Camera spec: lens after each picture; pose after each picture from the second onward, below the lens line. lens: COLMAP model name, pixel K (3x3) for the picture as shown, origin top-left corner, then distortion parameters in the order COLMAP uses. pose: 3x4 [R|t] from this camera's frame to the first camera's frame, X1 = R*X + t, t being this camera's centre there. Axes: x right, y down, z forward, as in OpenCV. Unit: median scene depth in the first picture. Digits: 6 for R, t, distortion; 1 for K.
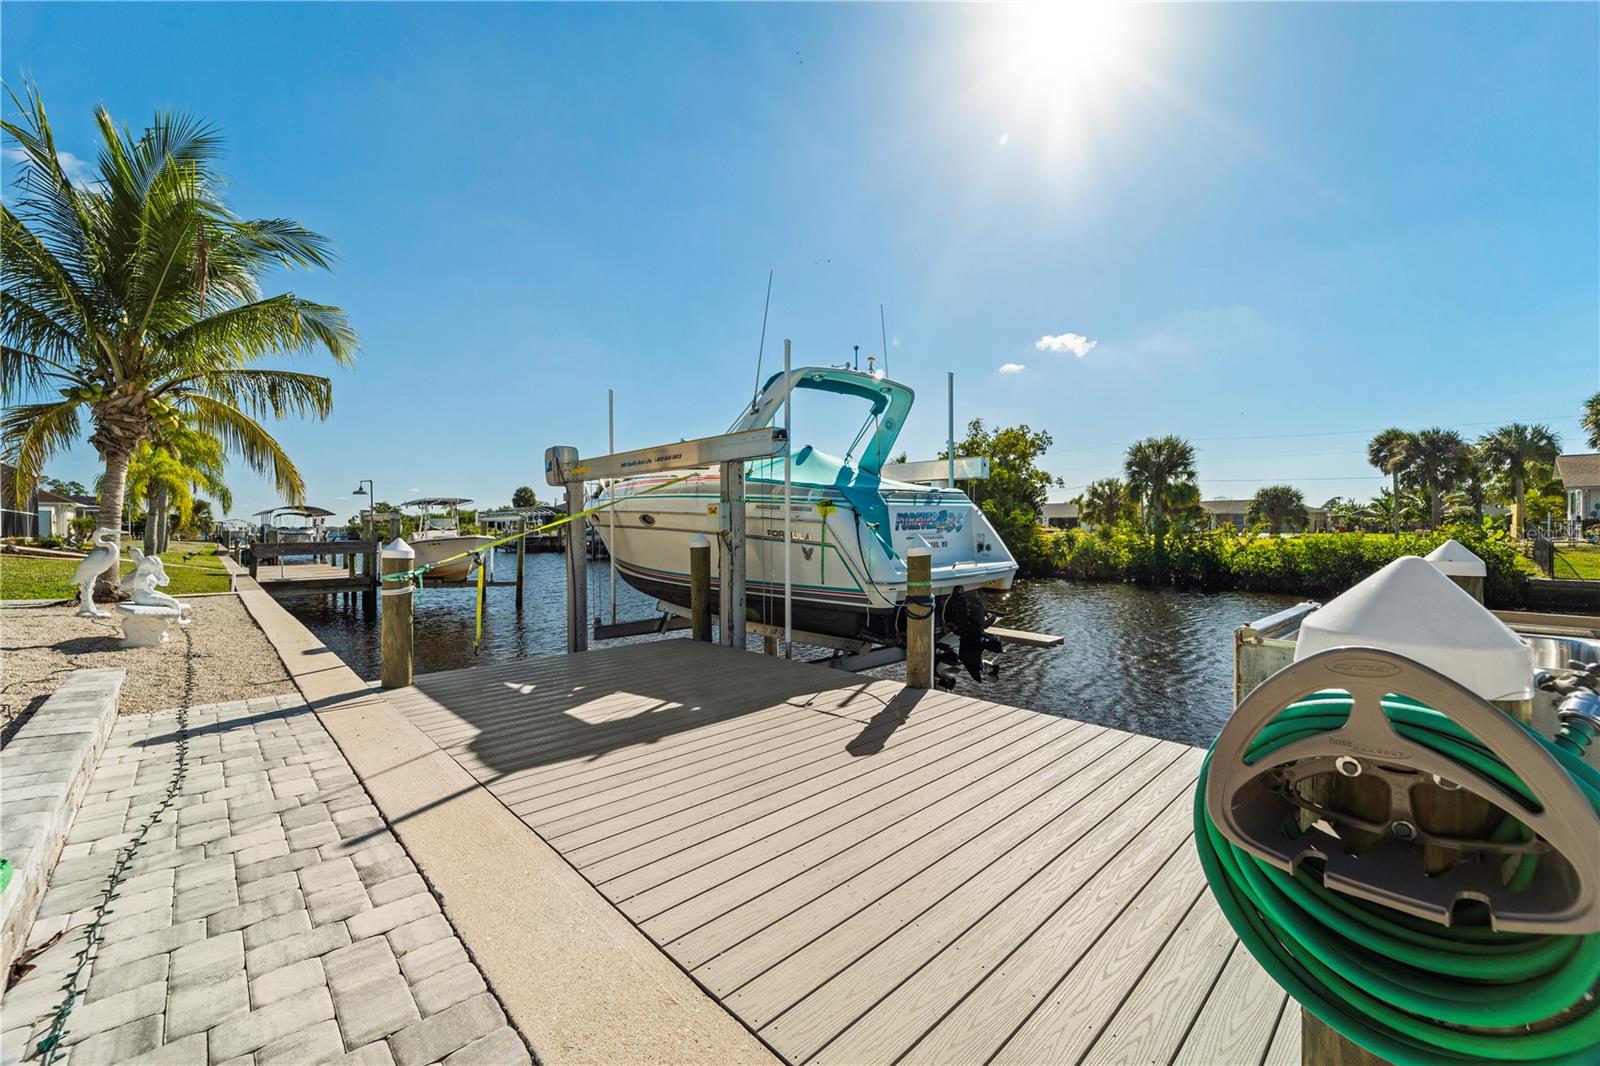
lens RADIAL K [[646.3, 0, 793.2], [0, 646.3, 527.3], [0, 0, 1]] dist [0.000030, -0.000367]
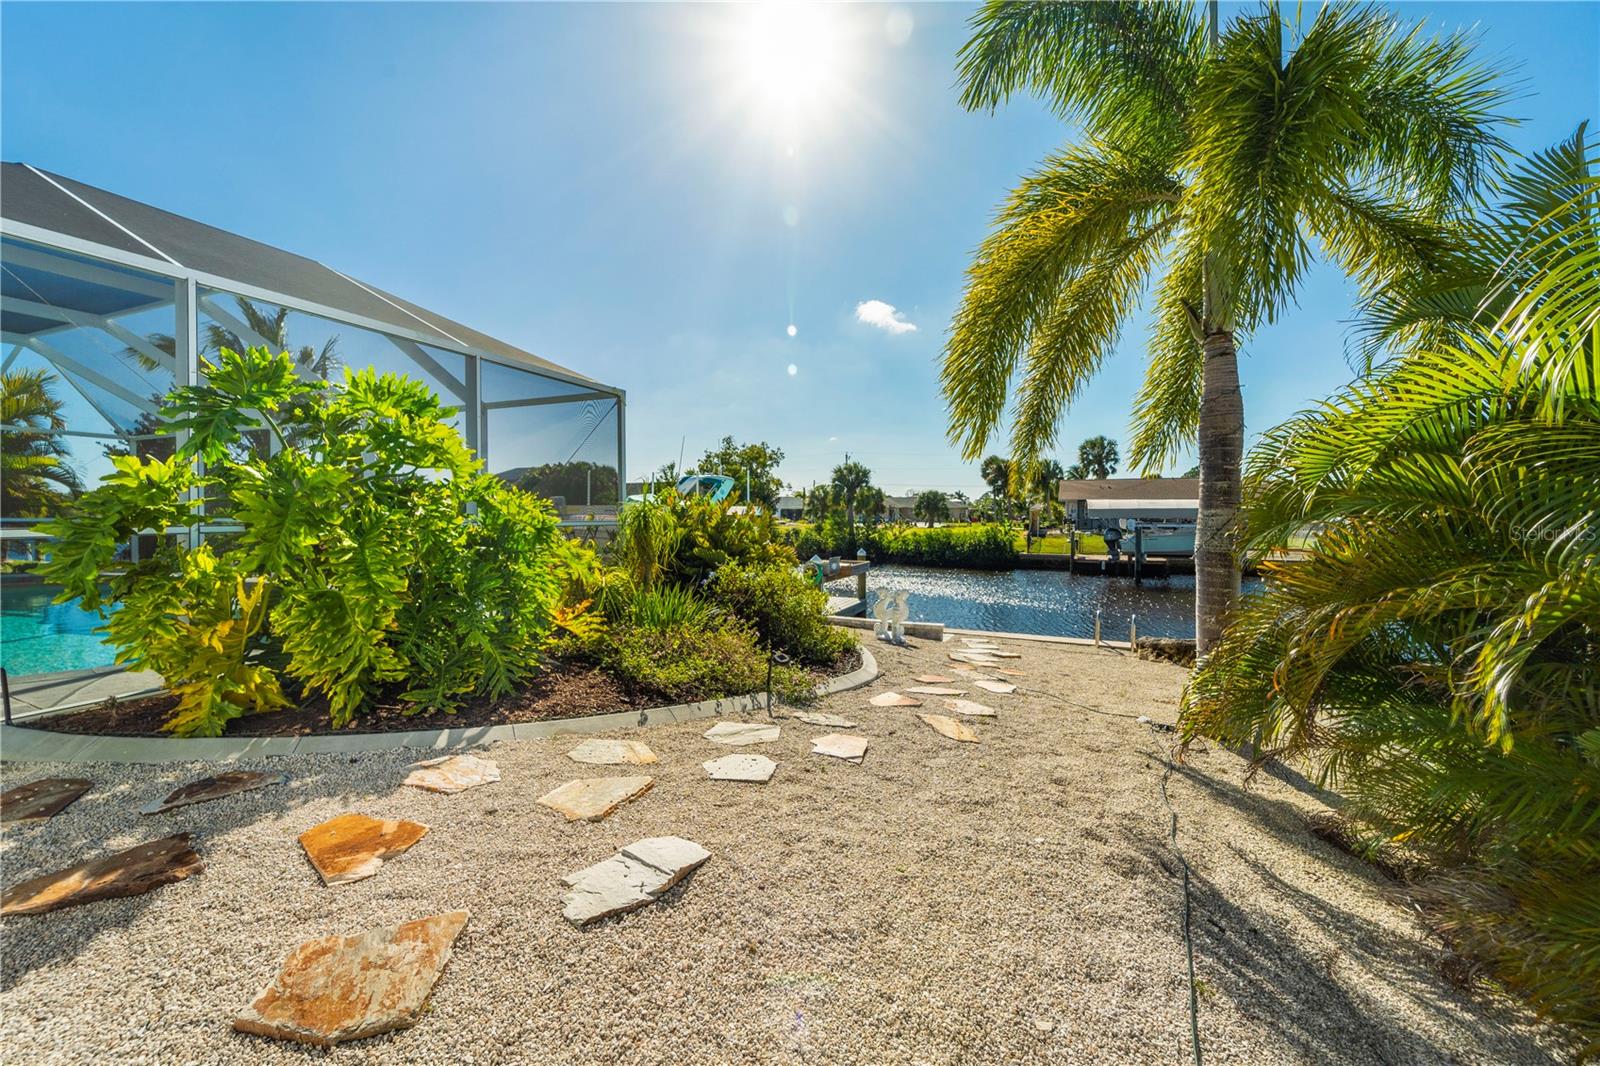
lens RADIAL K [[646.3, 0, 793.2], [0, 646.3, 527.3], [0, 0, 1]] dist [0.000030, -0.000367]
pose [[0.921395, -0.006062, 0.388580, -0.095226], [-0.002672, 0.999756, 0.021933, -0.015787], [-0.388618, -0.021248, 0.921154, -0.224260]]
